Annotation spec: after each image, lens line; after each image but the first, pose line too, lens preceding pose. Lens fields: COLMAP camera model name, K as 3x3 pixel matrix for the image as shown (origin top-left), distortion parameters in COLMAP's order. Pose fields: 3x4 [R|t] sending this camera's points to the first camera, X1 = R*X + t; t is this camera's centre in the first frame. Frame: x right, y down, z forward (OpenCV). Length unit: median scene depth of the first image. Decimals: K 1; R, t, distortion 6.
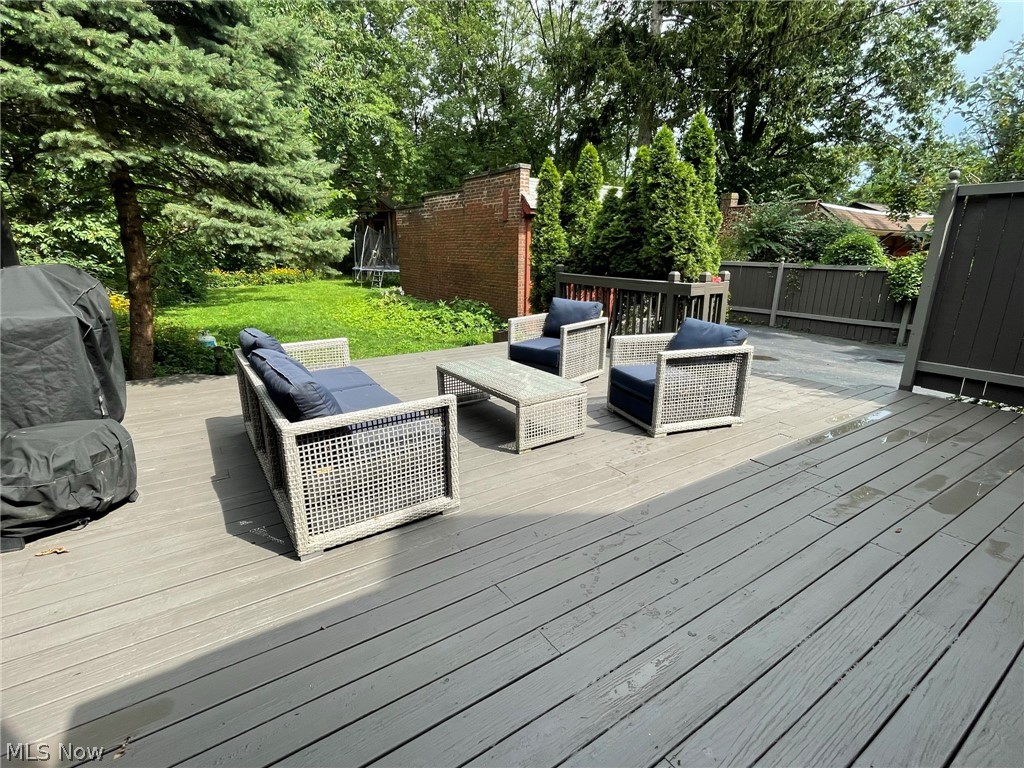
lens RADIAL K [[470.0, 0, 506.2], [0, 470.0, 383.2], [0, 0, 1]] dist [-0.010279, 0.001922]
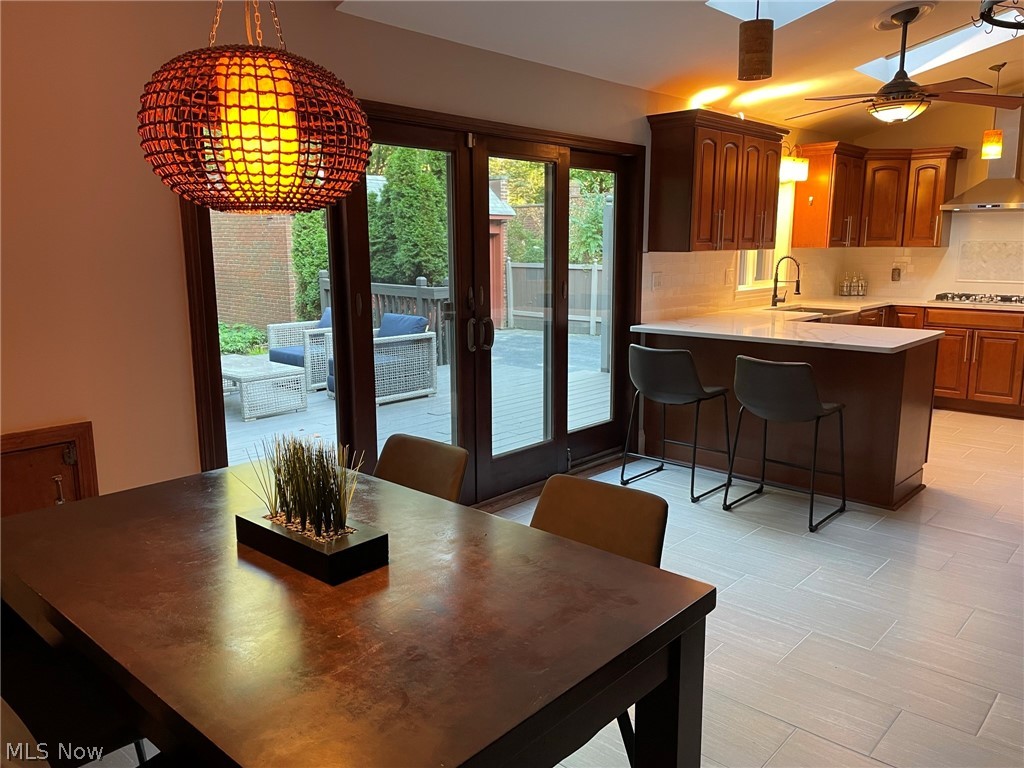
lens RADIAL K [[772.9, 0, 516.8], [0, 772.9, 378.3], [0, 0, 1]] dist [0.077087, -0.092085]
pose [[0.971681, -0.043837, 0.232194, 0.149900], [0.067706, 0.993091, -0.095847, 0.167819], [-0.226389, 0.108854, 0.967935, -0.693928]]
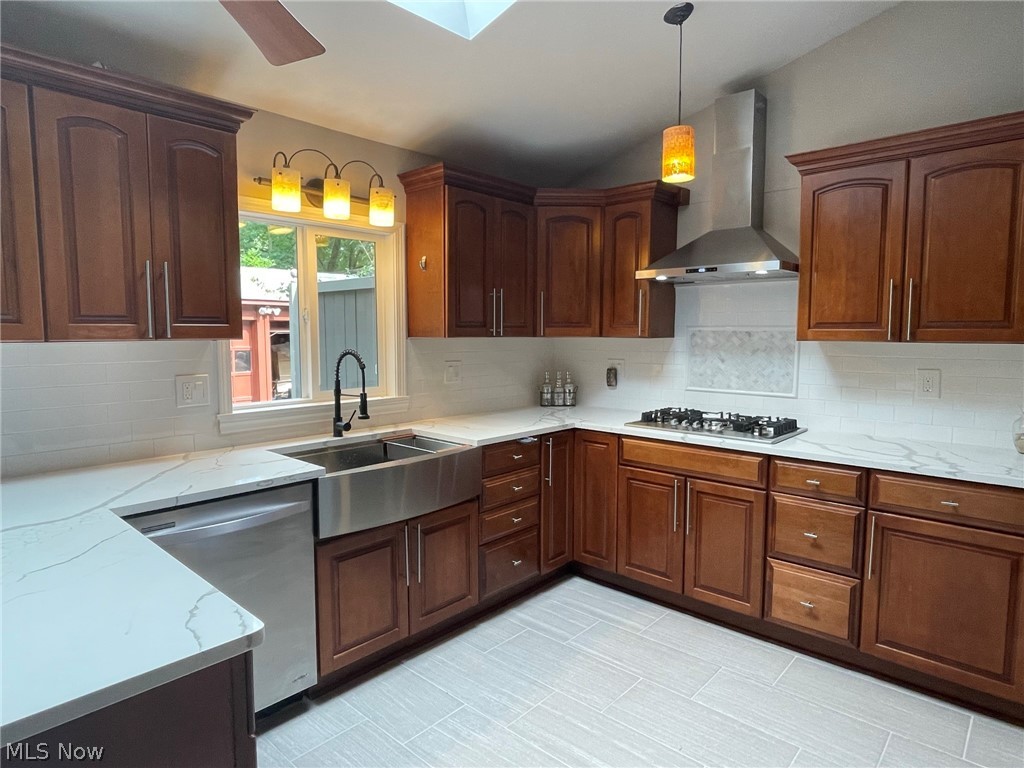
lens RADIAL K [[592.4, 0, 499.2], [0, 592.4, 379.6], [0, 0, 1]] dist [-0.011840, -0.008018]
pose [[0.975737, -0.018679, 0.218146, 0.815754], [0.061216, 0.979892, -0.189905, 0.034185], [-0.210213, 0.198651, 0.957261, -0.200210]]
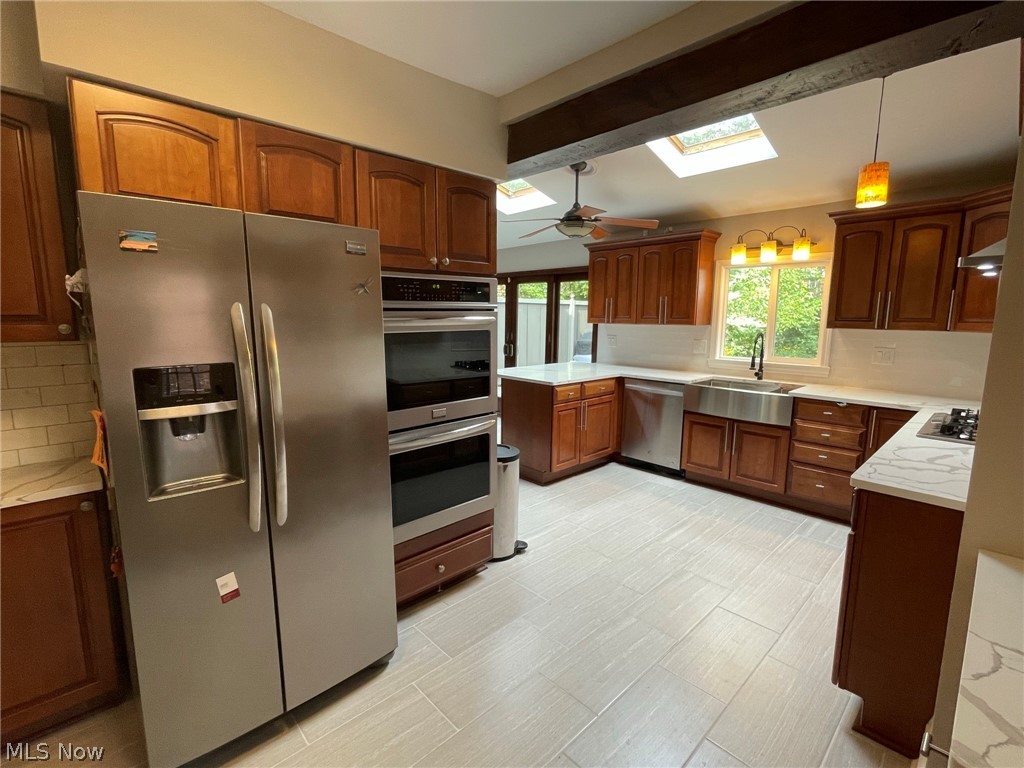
lens RADIAL K [[470.0, 0, 508.8], [0, 470.0, 387.5], [0, 0, 1]] dist [-0.010279, 0.001922]
pose [[0.152891, 0.146512, -0.977322, 1.454710], [-0.284019, 0.953741, 0.098545, 0.028435], [0.946550, 0.262512, 0.187431, -0.190395]]
